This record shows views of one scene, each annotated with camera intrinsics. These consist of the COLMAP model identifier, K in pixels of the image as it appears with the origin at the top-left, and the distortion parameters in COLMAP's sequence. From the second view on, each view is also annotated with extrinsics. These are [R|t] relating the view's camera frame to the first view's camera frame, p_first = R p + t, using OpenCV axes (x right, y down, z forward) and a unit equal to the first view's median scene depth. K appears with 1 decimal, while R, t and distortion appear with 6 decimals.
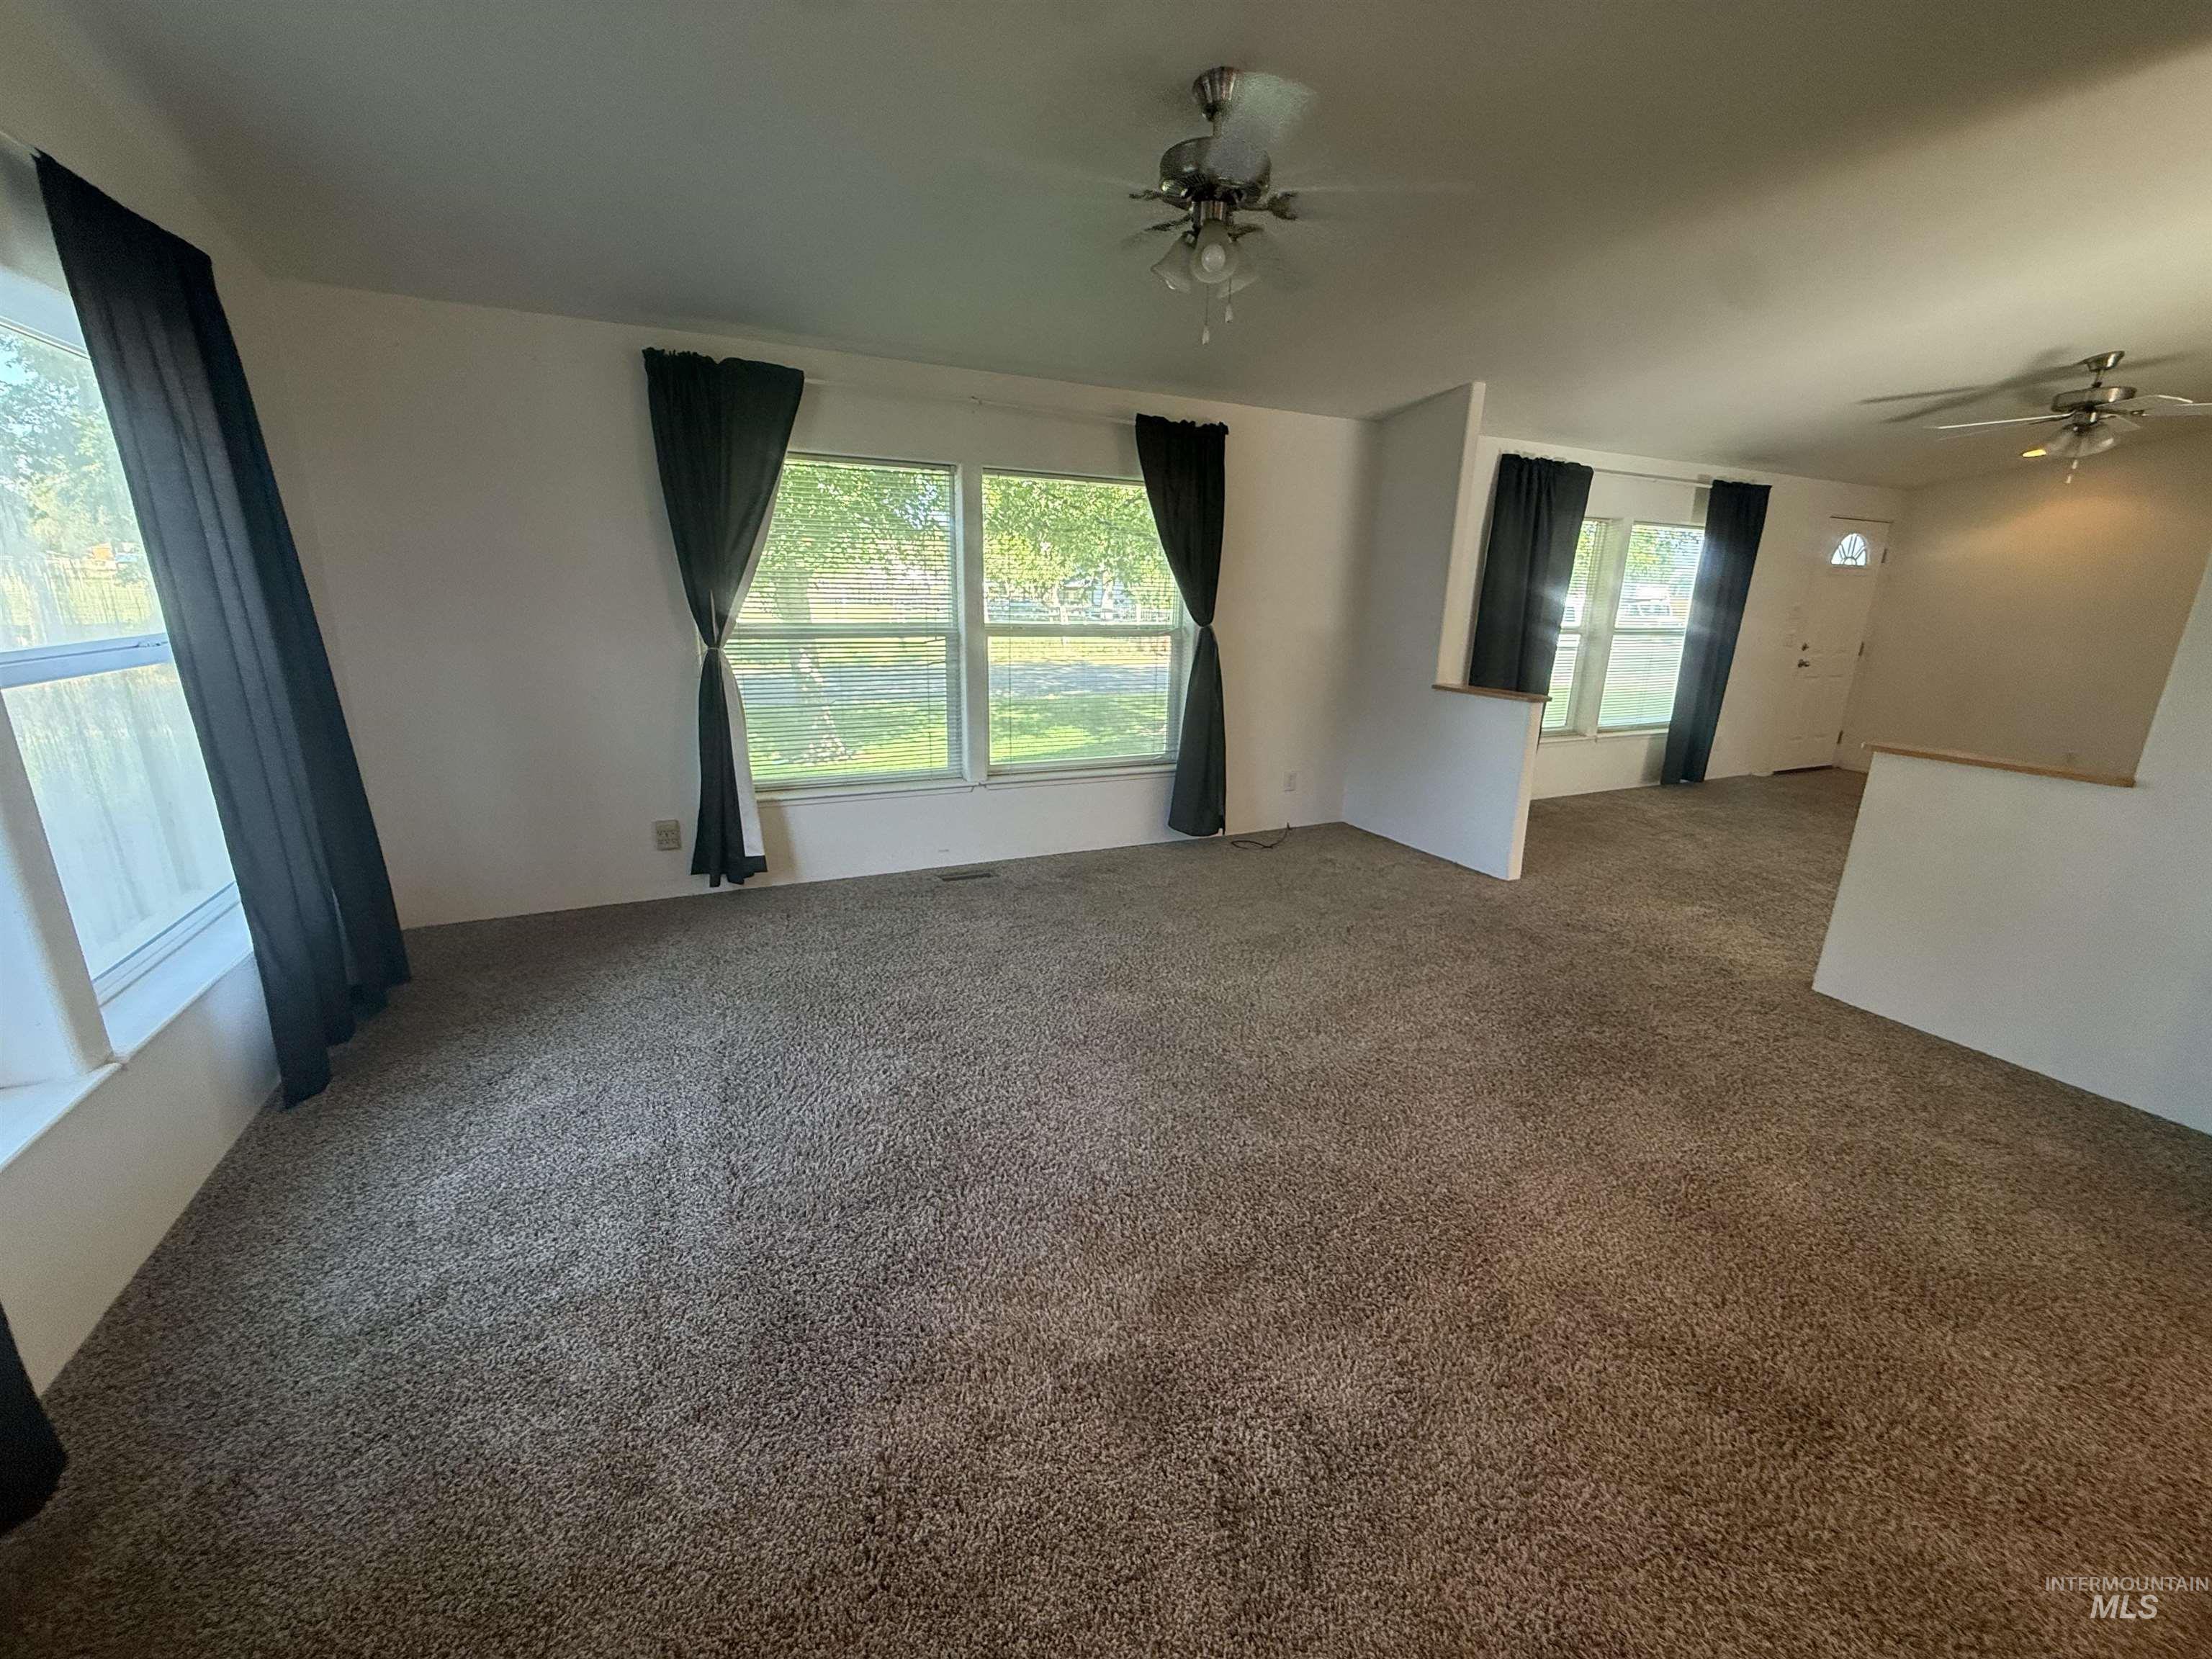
lens RADIAL K [[883.0, 0, 1103.6], [0, 883.0, 828.8], [0, 0, 1]] dist [-0.000833, 0.000725]
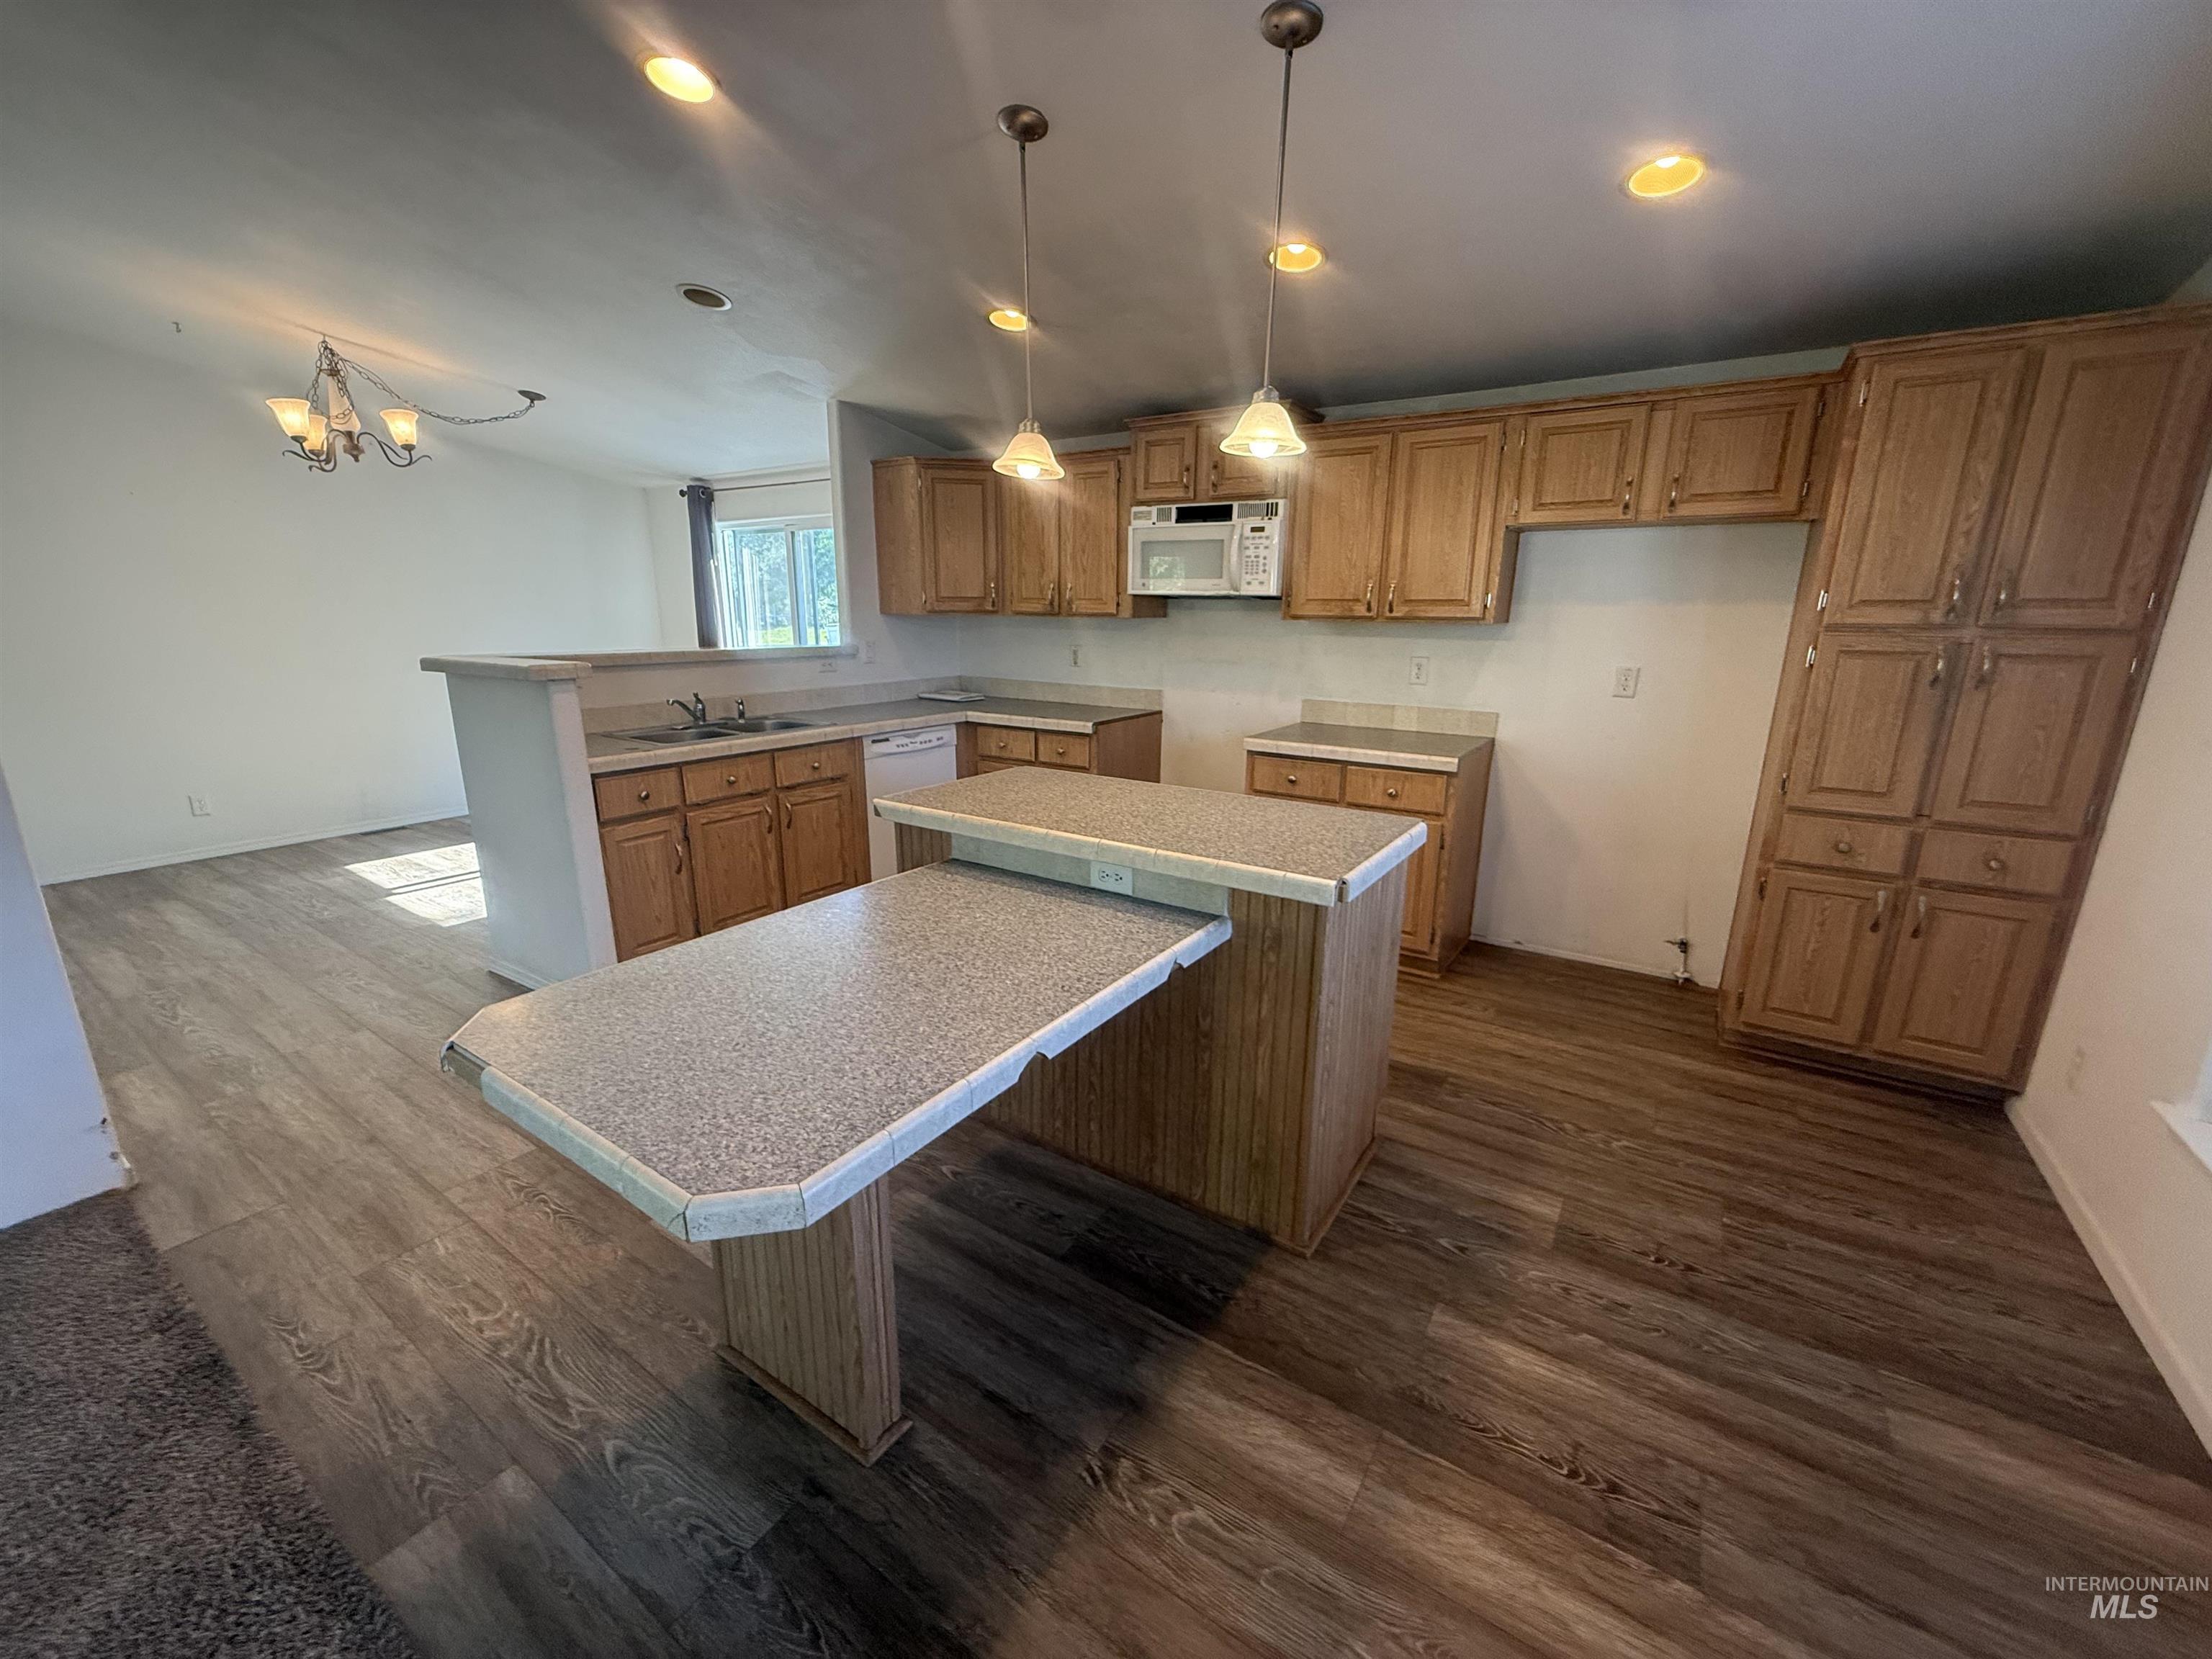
lens RADIAL K [[882.0, 0, 1099.3], [0, 882.0, 830.1], [0, 0, 1]] dist [0.002053, 0.000138]
pose [[-0.509130, -0.234645, 0.828087, -0.072729], [0.208529, 0.899826, 0.383182, -0.033259], [-0.835046, 0.367770, -0.409198, 0.059999]]
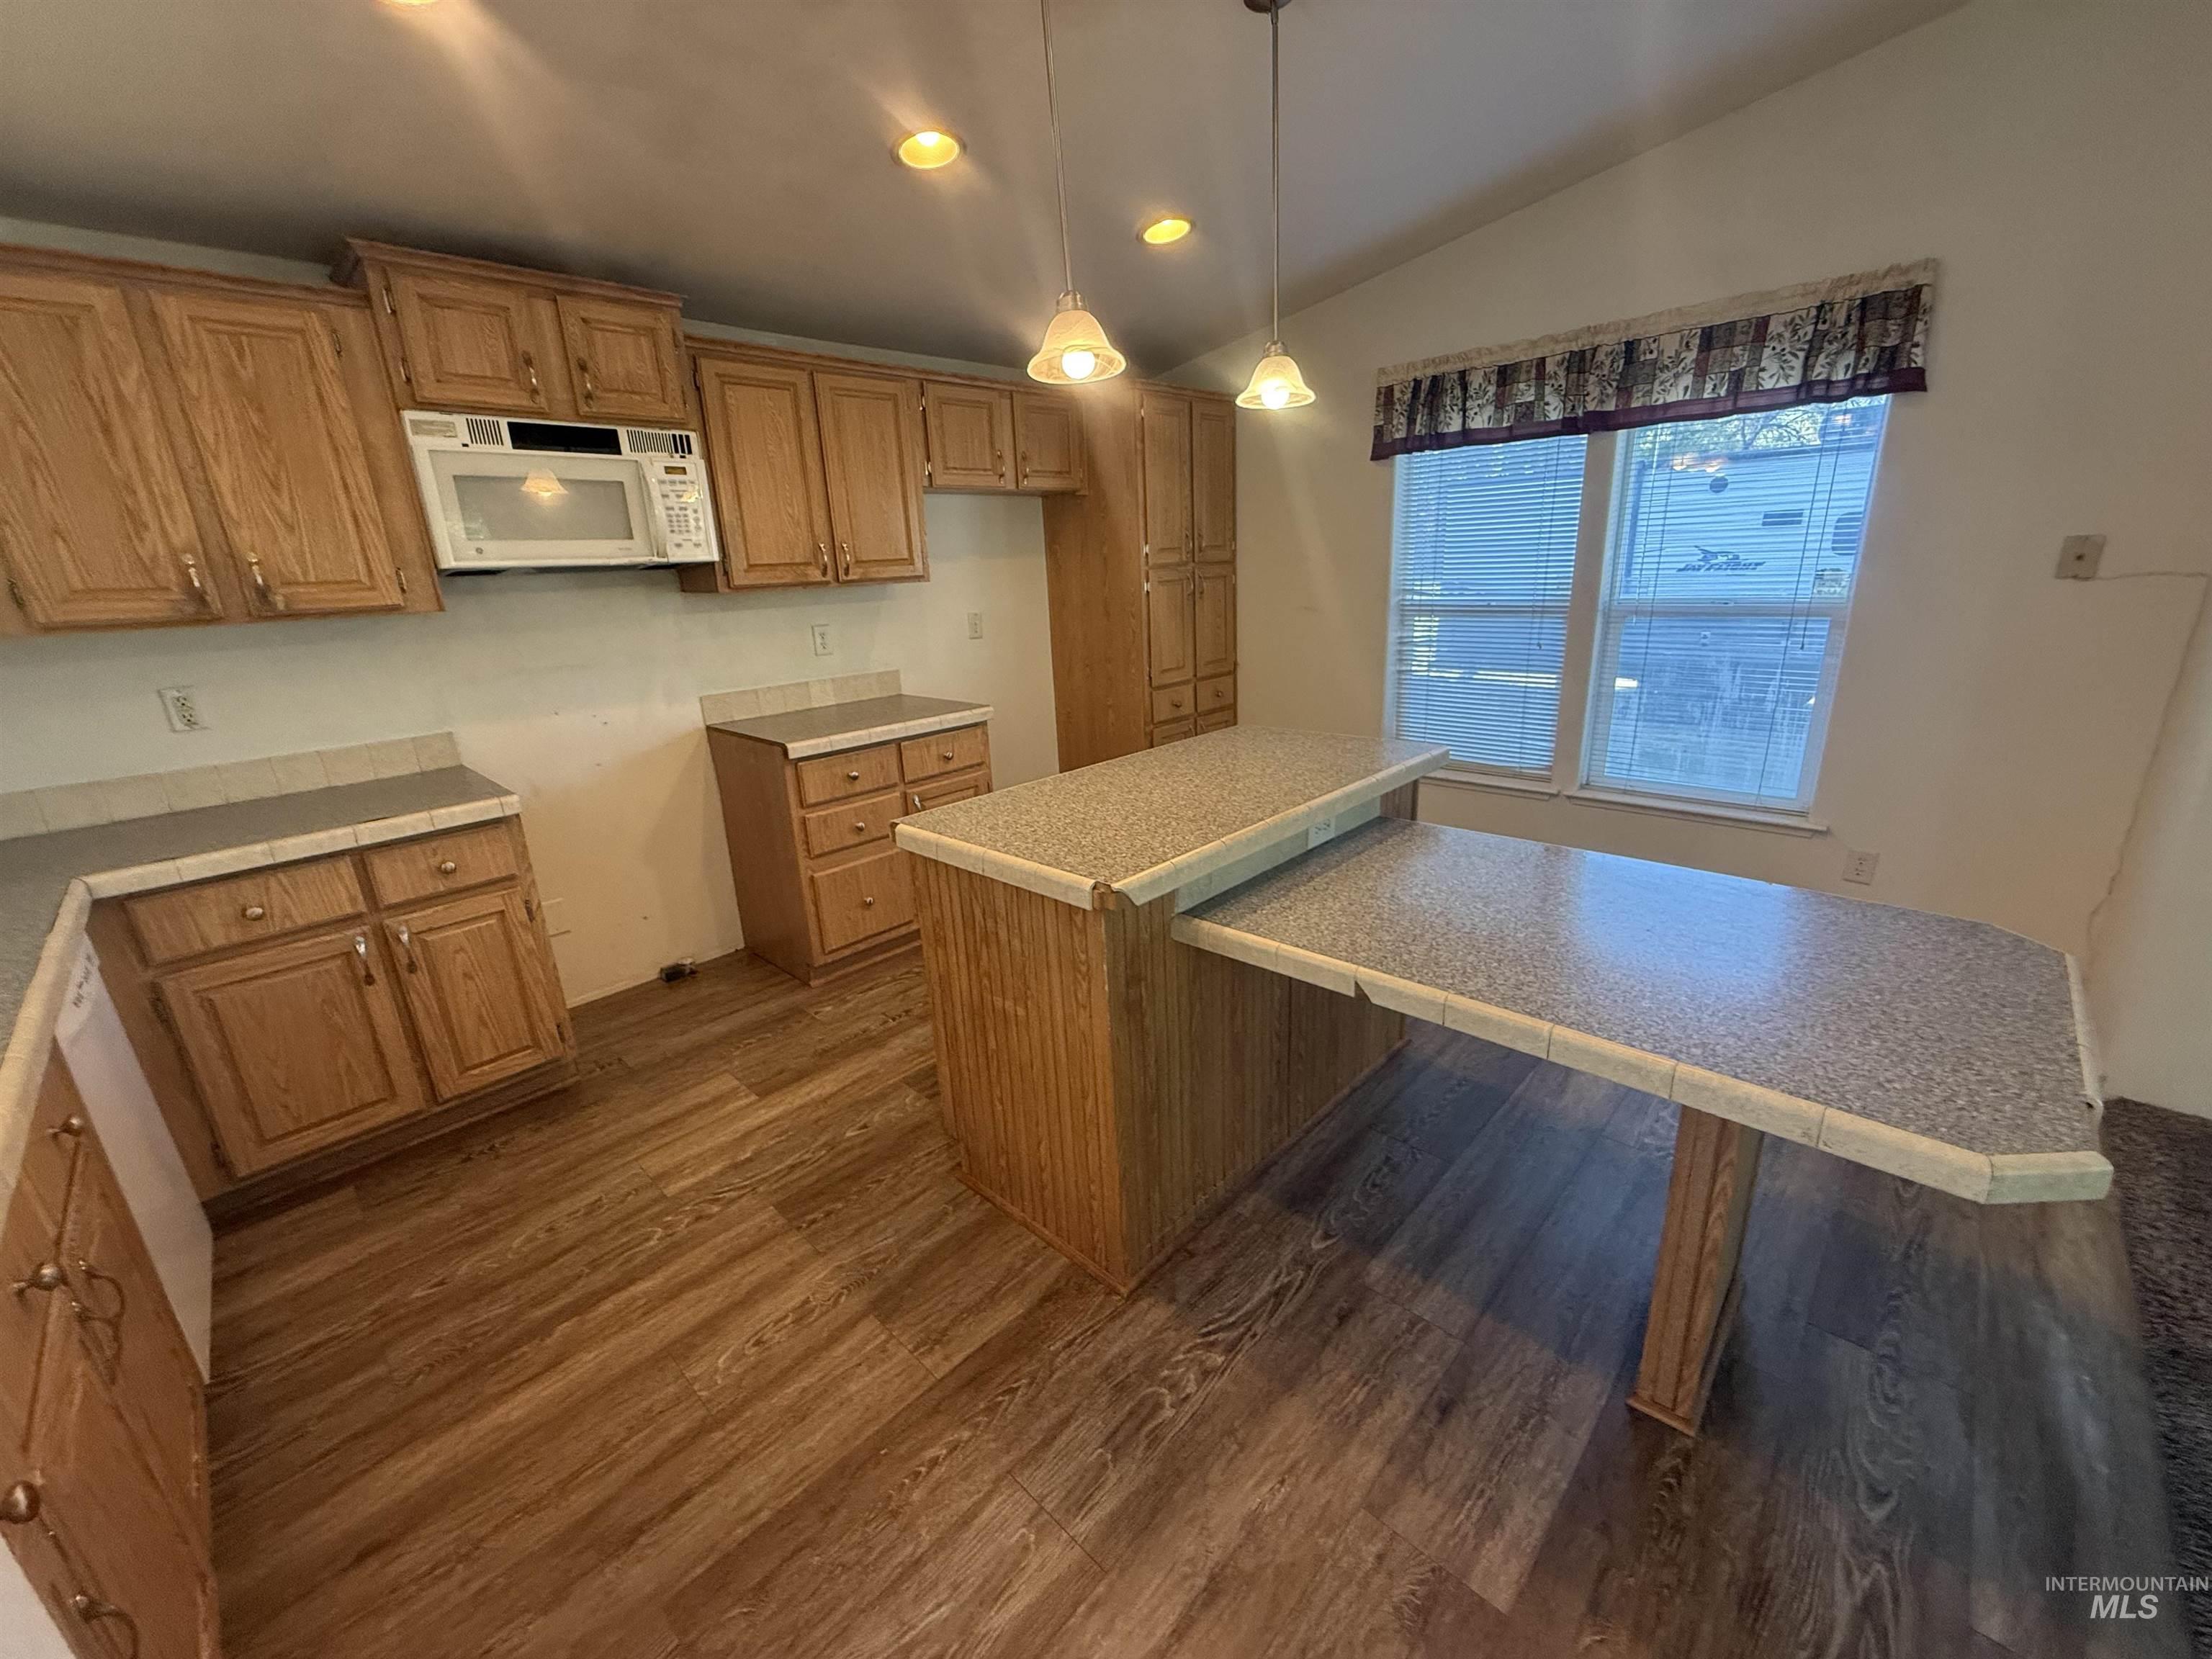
lens RADIAL K [[879.4, 0, 1106.0], [0, 879.4, 829.5], [0, 0, 1]] dist [0.003141, 0.000704]
pose [[-0.934361, 0.126907, -0.332963, 0.674492], [-0.067035, 0.855140, 0.514045, -0.062557], [0.349966, 0.502623, -0.790502, 0.218880]]
